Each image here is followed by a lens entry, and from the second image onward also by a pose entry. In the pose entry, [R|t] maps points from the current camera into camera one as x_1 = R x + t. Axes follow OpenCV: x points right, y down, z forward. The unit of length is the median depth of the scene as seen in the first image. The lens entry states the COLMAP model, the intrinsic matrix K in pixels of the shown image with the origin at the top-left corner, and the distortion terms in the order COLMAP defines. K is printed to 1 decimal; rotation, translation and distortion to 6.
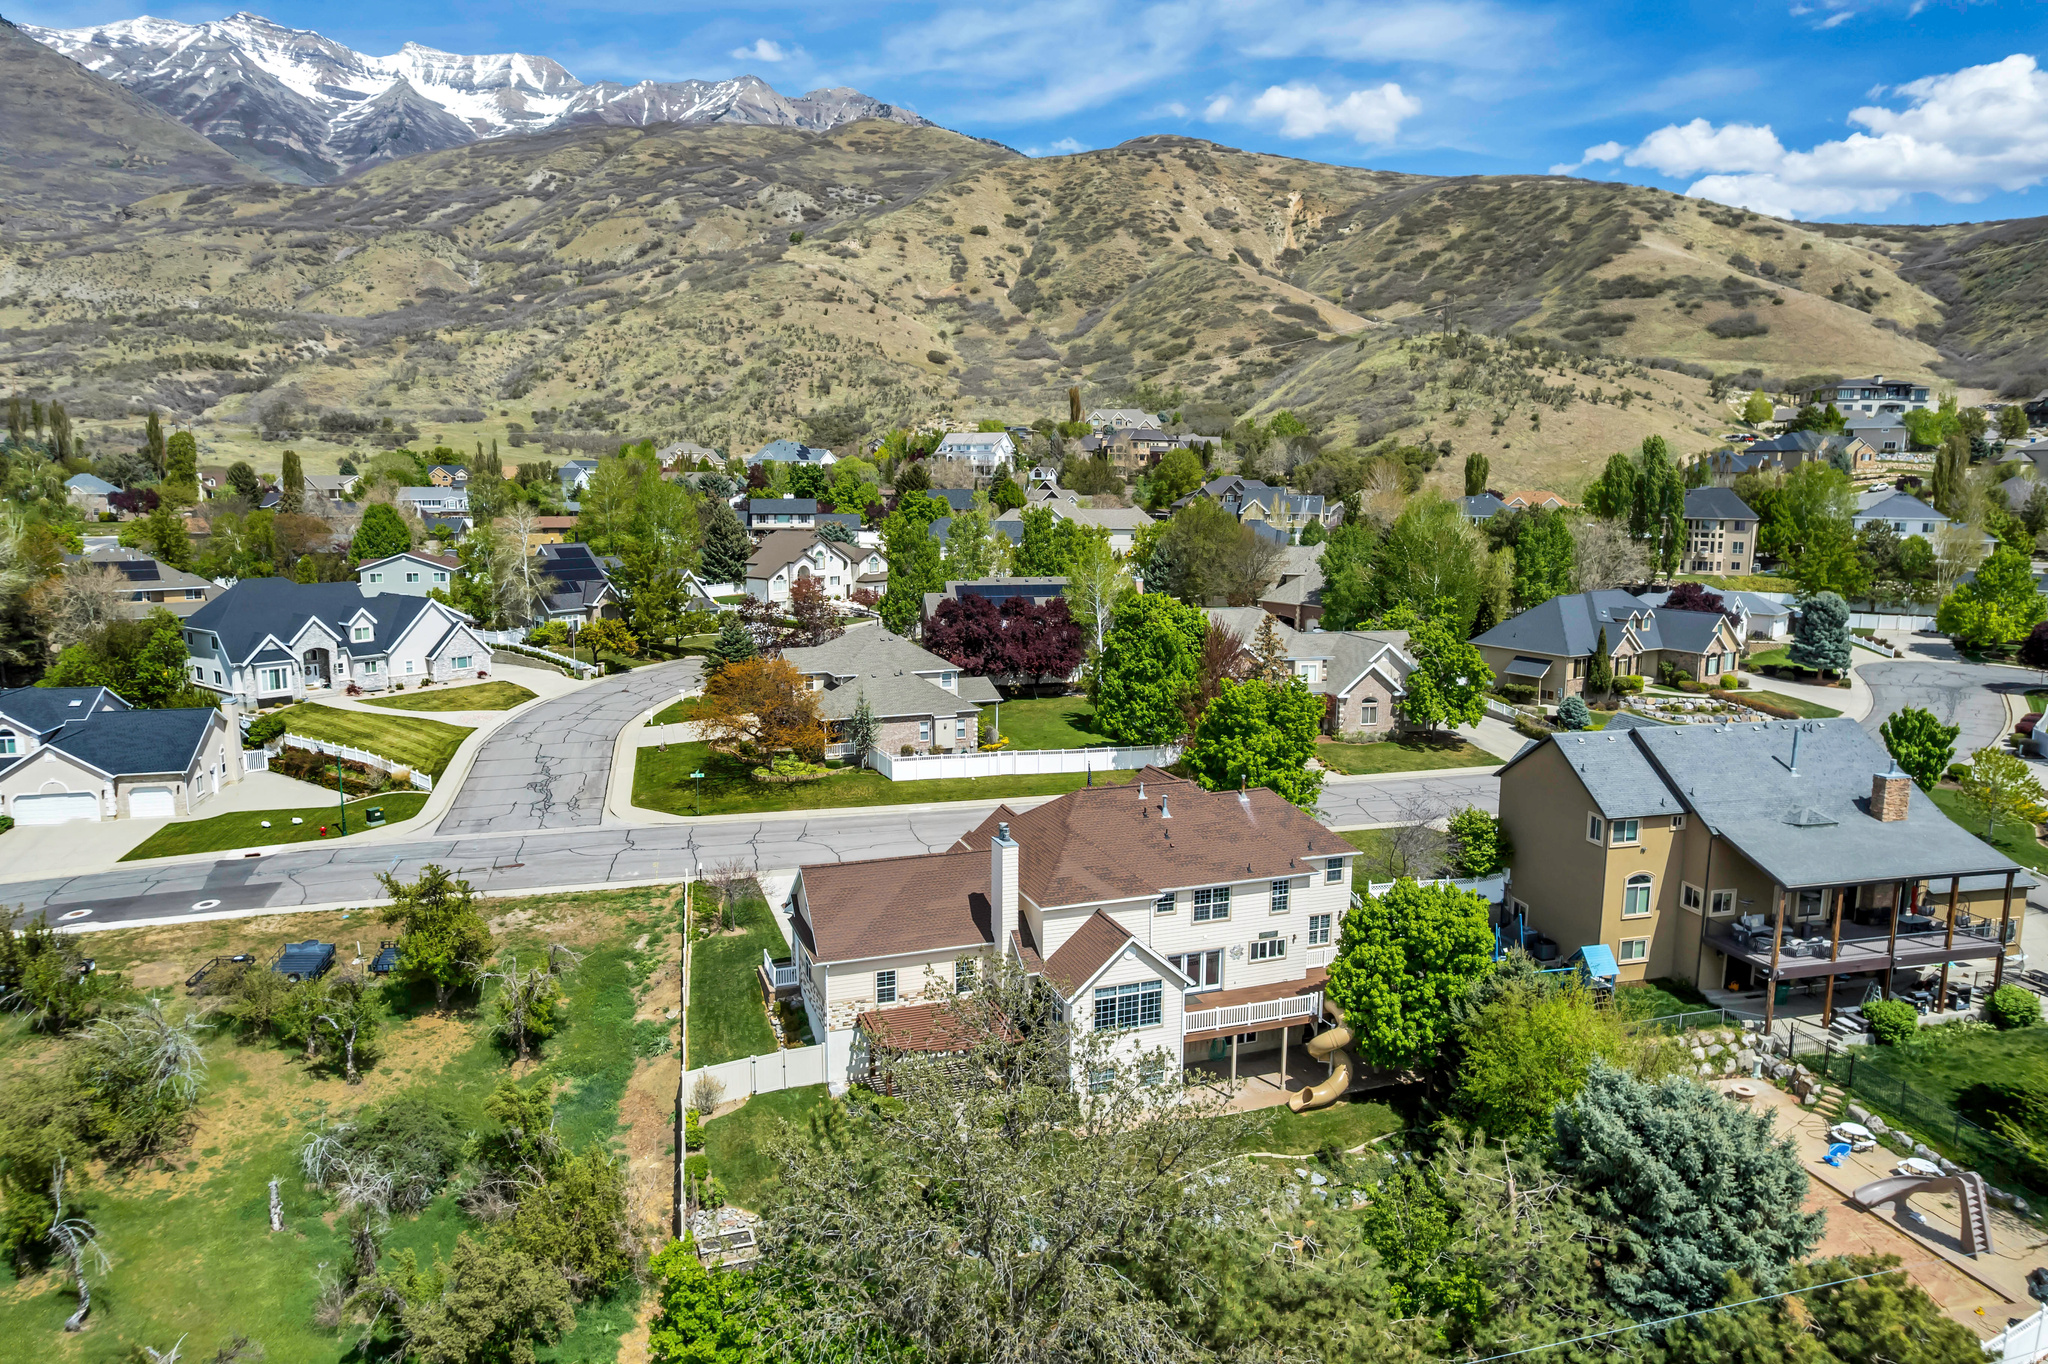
lens RADIAL K [[1309.6, 0, 1032.9], [0, 1309.6, 669.9], [0, 0, 1]] dist [-0.080541, 0.074497]
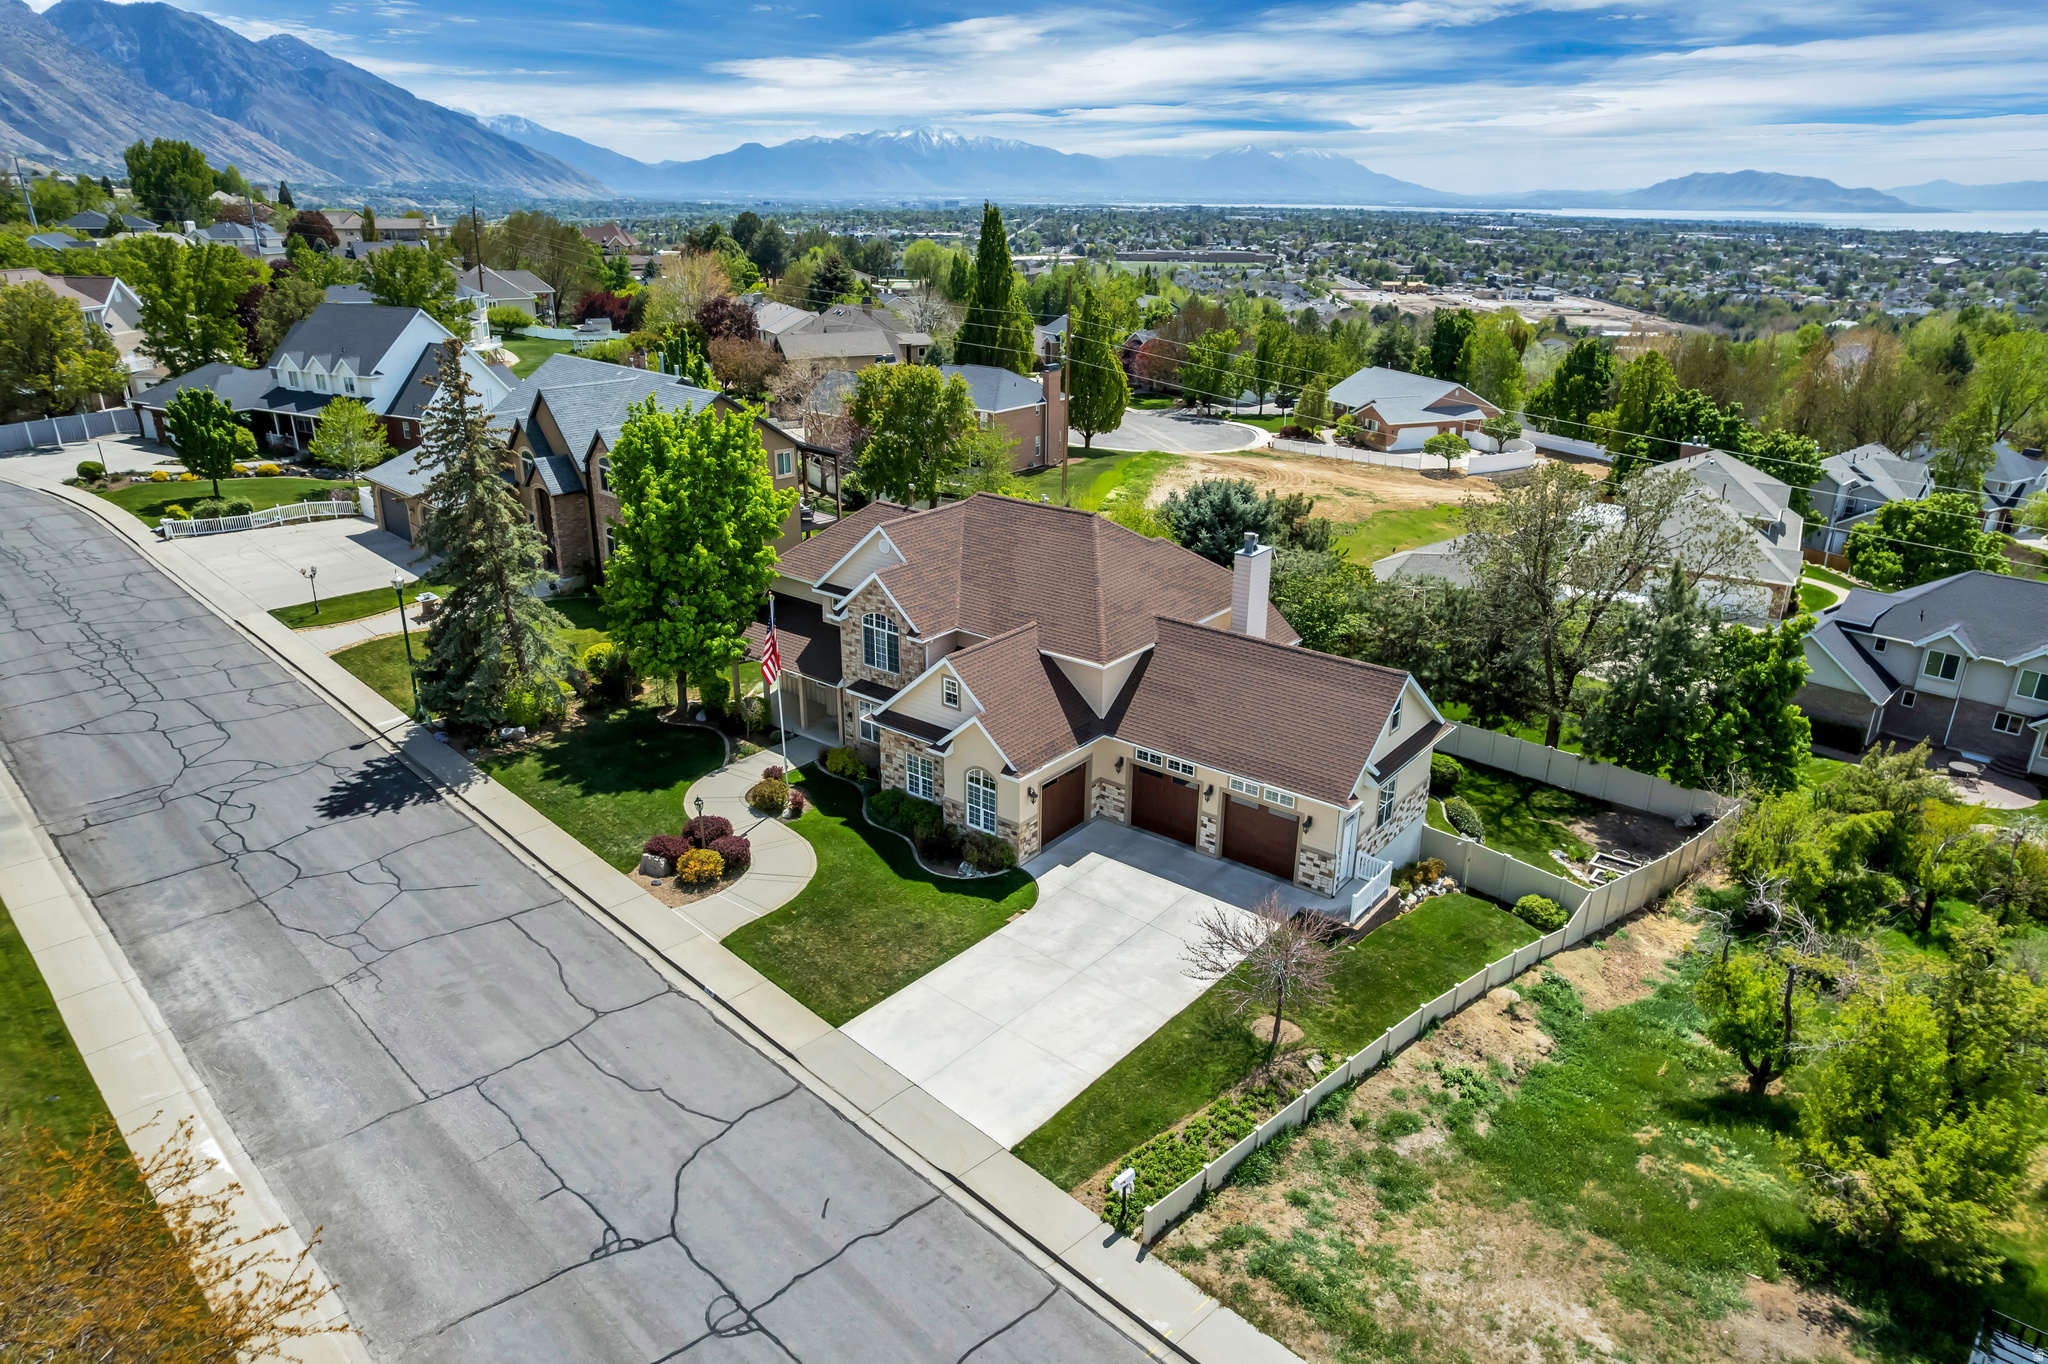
lens RADIAL K [[1309.6, 0, 1033.3], [0, 1309.6, 675.8], [0, 0, 1]] dist [-0.080541, 0.074497]
pose [[-0.519607, -0.314794, 0.794300, -0.077399], [0.111619, 0.896676, 0.428385, -0.021030], [-0.847083, 0.311251, -0.430782, 0.181076]]
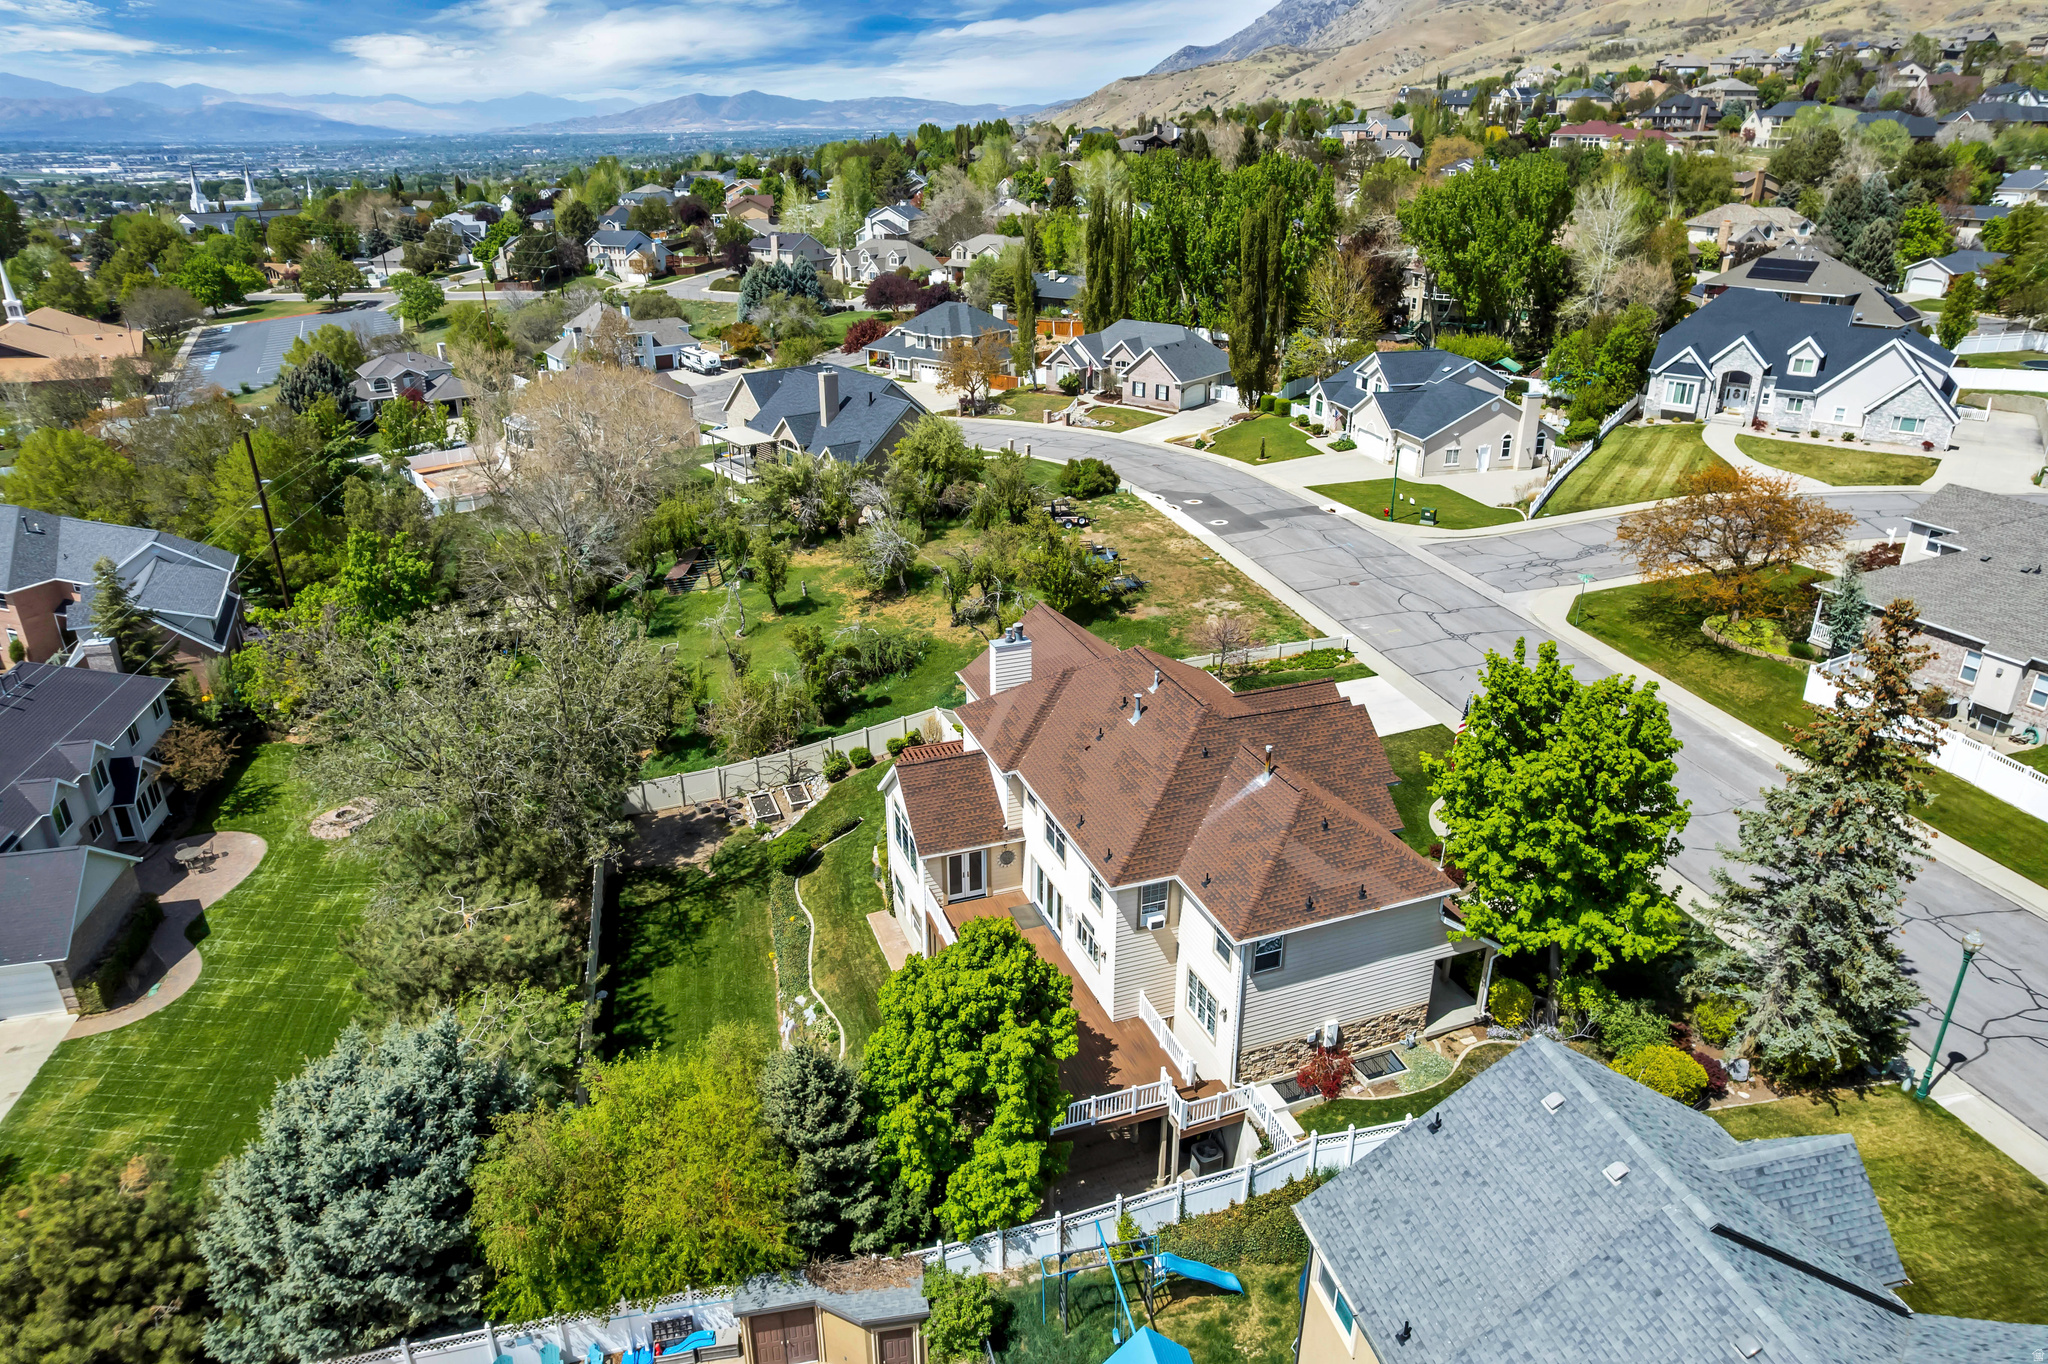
lens RADIAL K [[1309.6, 0, 1033.8], [0, 1309.6, 673.8], [0, 0, 1]] dist [-0.080541, 0.074497]
pose [[0.003053, 0.384243, -0.923227, 0.099694], [-0.148385, 0.913185, 0.379572, -0.023787], [0.988925, 0.135834, 0.059804, 0.115443]]
